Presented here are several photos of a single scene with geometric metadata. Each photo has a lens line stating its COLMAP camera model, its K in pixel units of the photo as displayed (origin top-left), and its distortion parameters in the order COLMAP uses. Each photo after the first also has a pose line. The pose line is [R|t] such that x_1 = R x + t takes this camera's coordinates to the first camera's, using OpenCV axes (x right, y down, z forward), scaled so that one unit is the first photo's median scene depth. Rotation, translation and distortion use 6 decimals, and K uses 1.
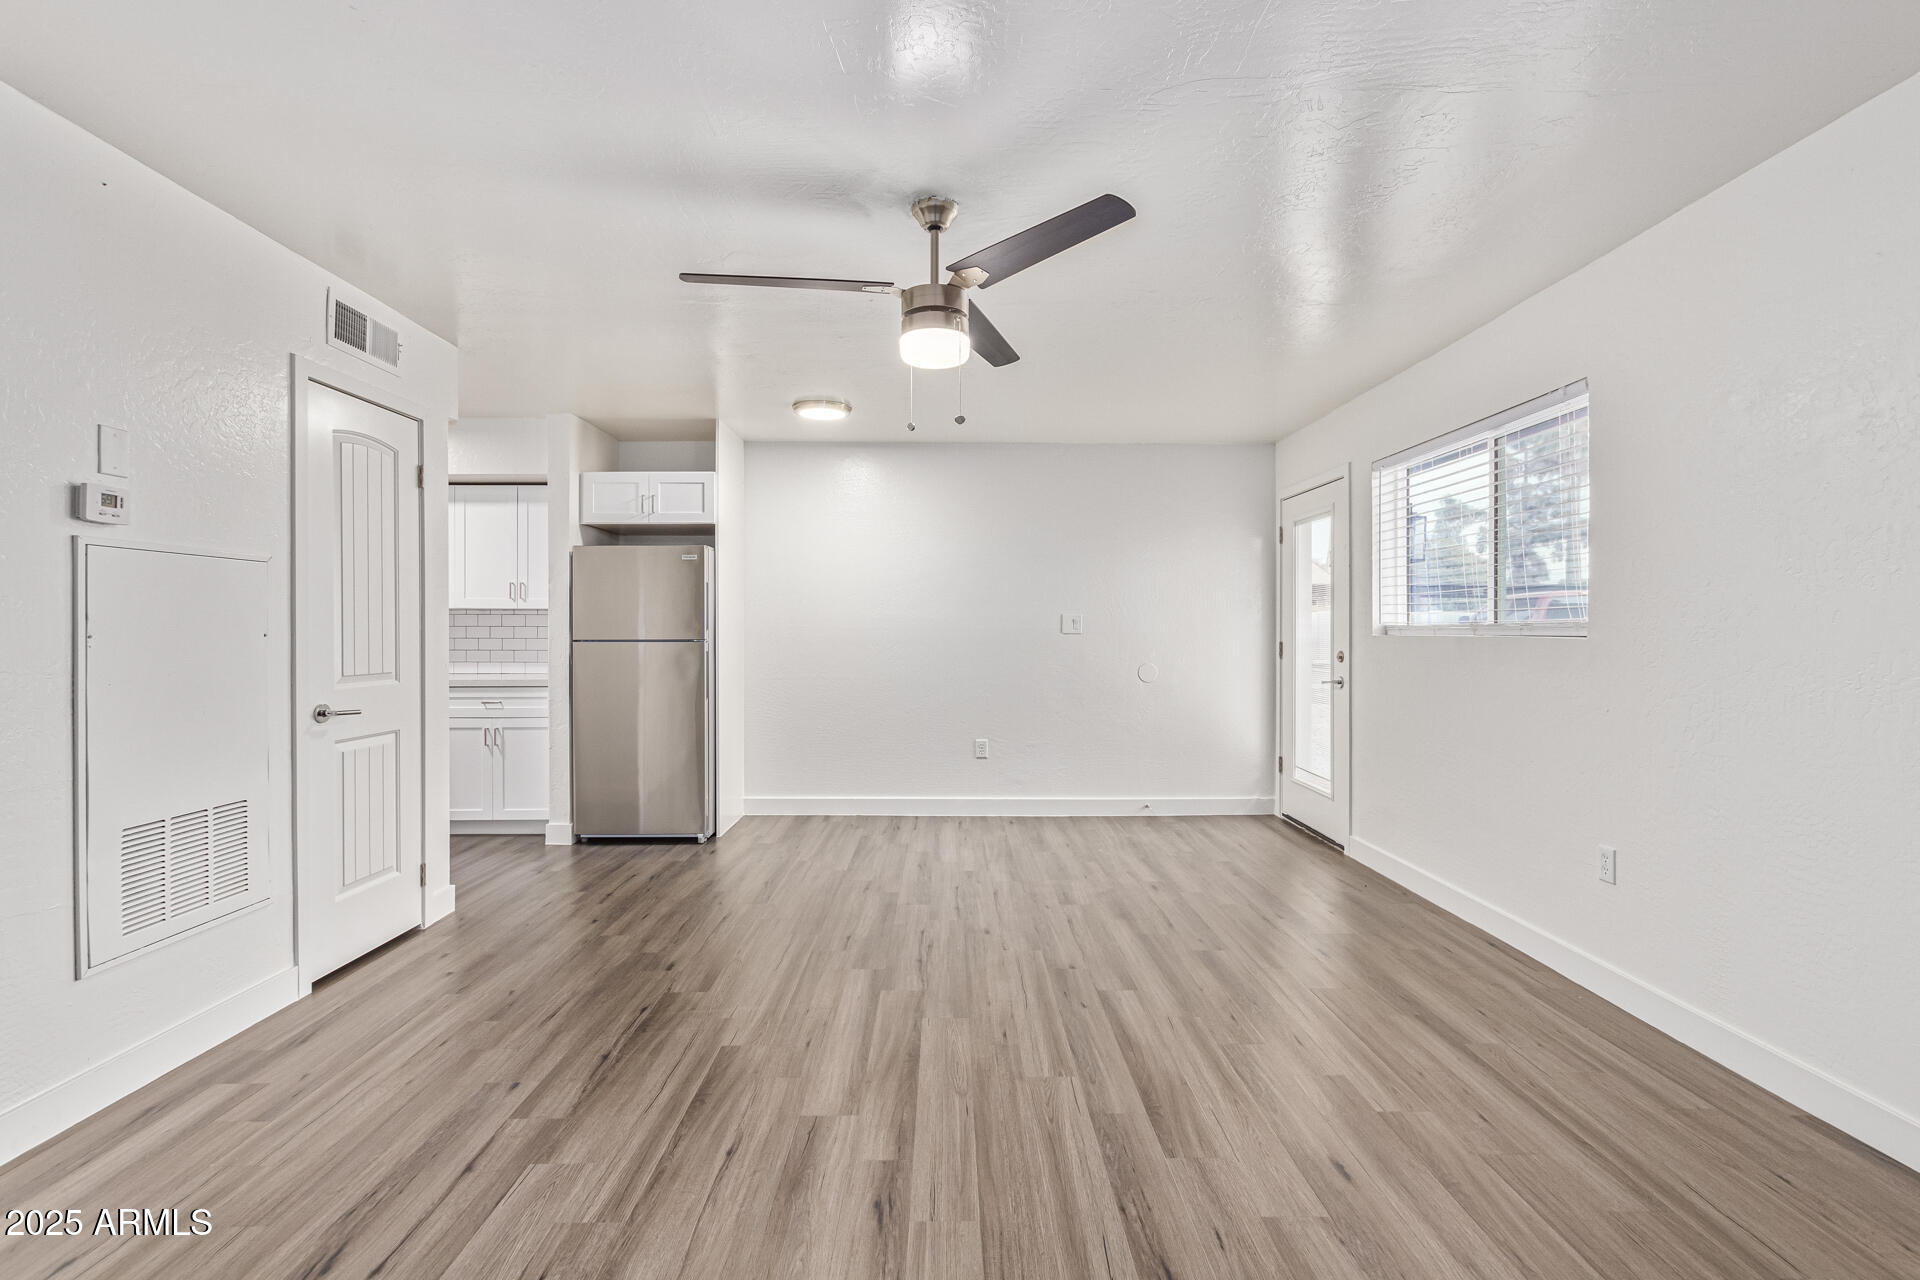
lens RADIAL K [[869.7, 0, 959.9], [0, 869.7, 636.3], [0, 0, 1]] dist [0.001328, -0.001464]
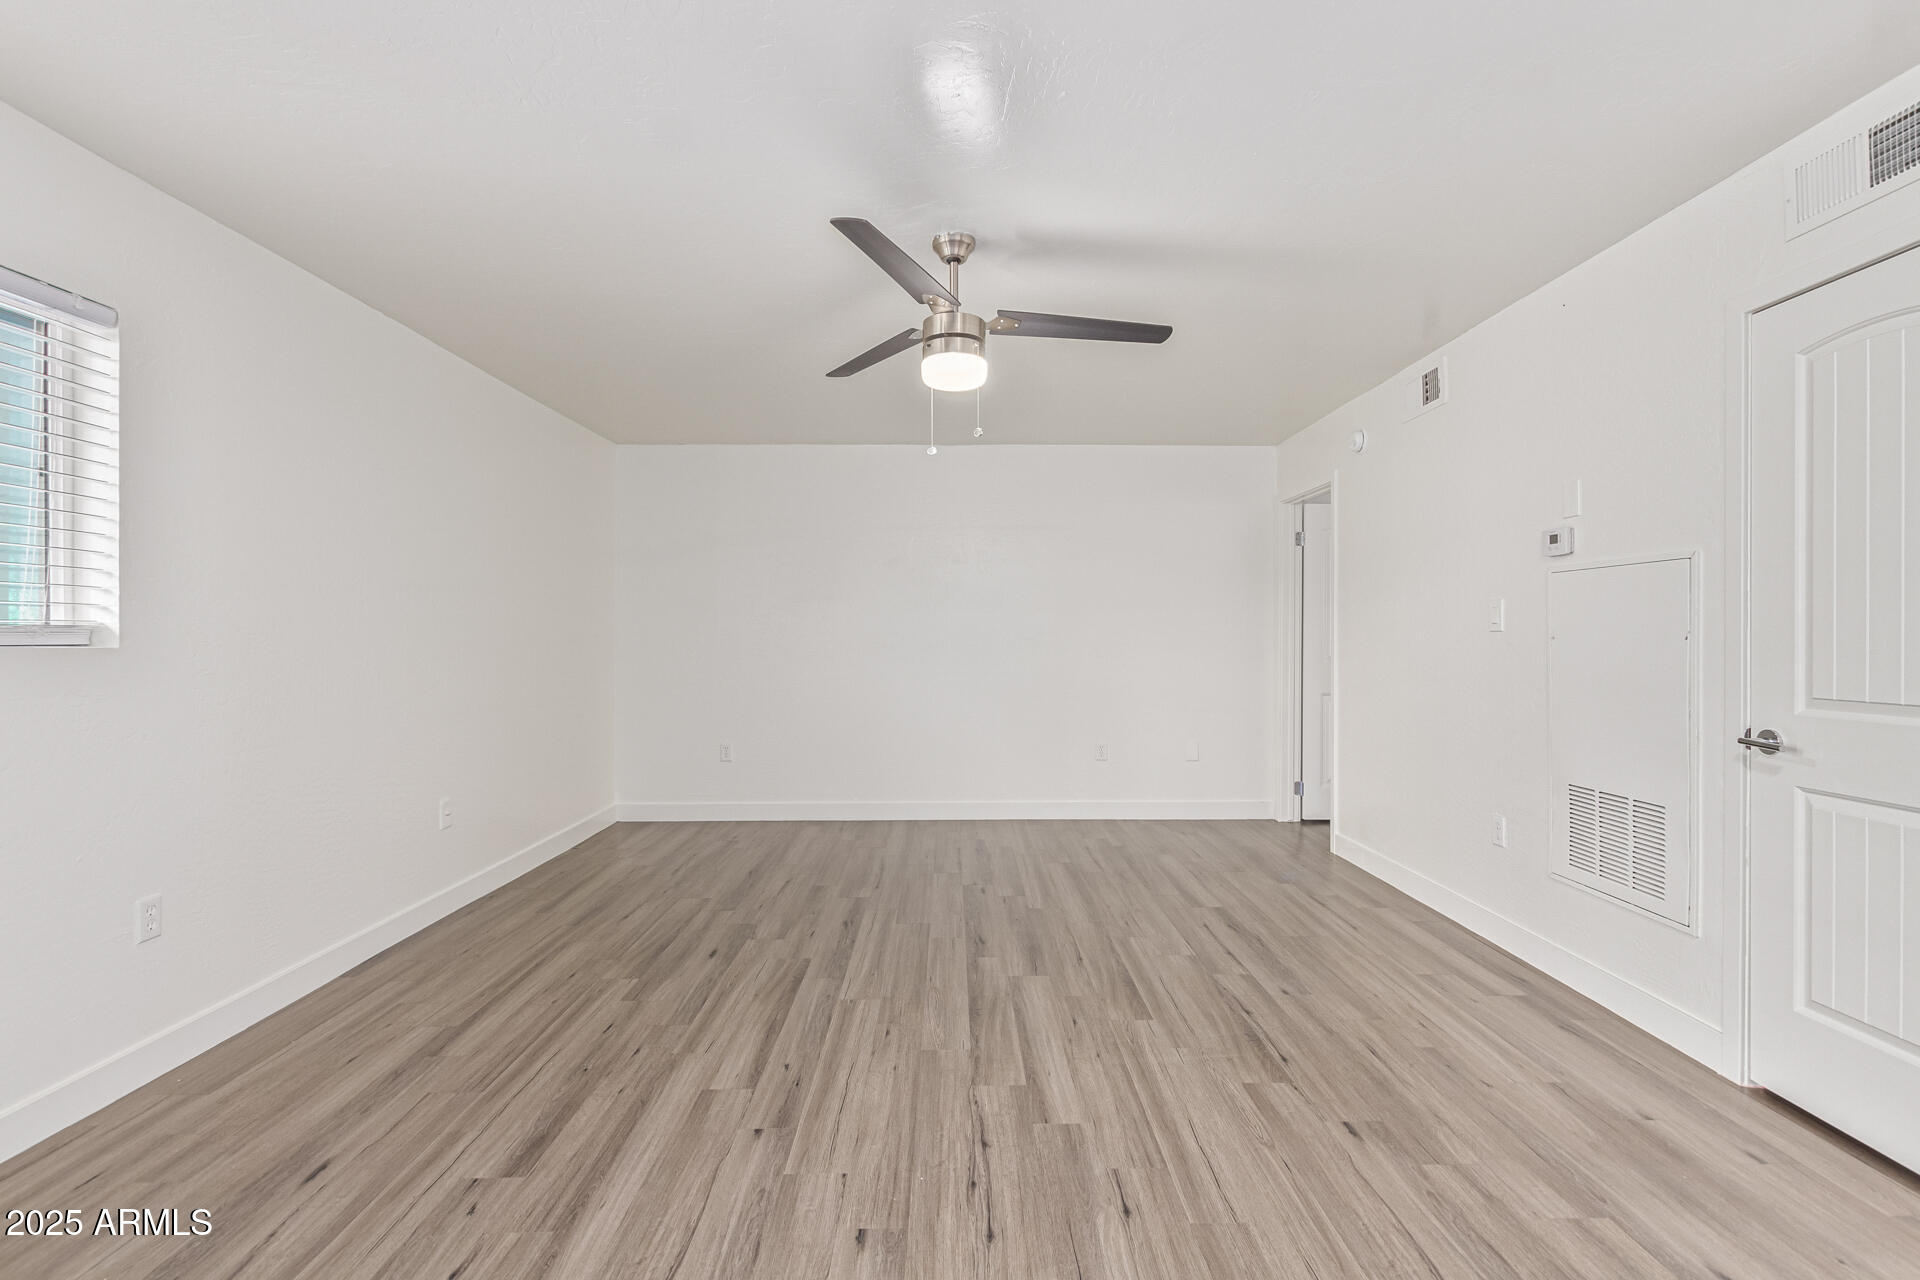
lens RADIAL K [[877.0, 0, 960.0], [0, 877.0, 640.0], [0, 0, 1]] dist [-0.001913, -0.000619]
pose [[-0.999987, 0.002553, 0.004376, -0.034392], [0.002602, 0.999936, 0.011052, -0.010581], [-0.004347, 0.011063, -0.999929, 1.805359]]
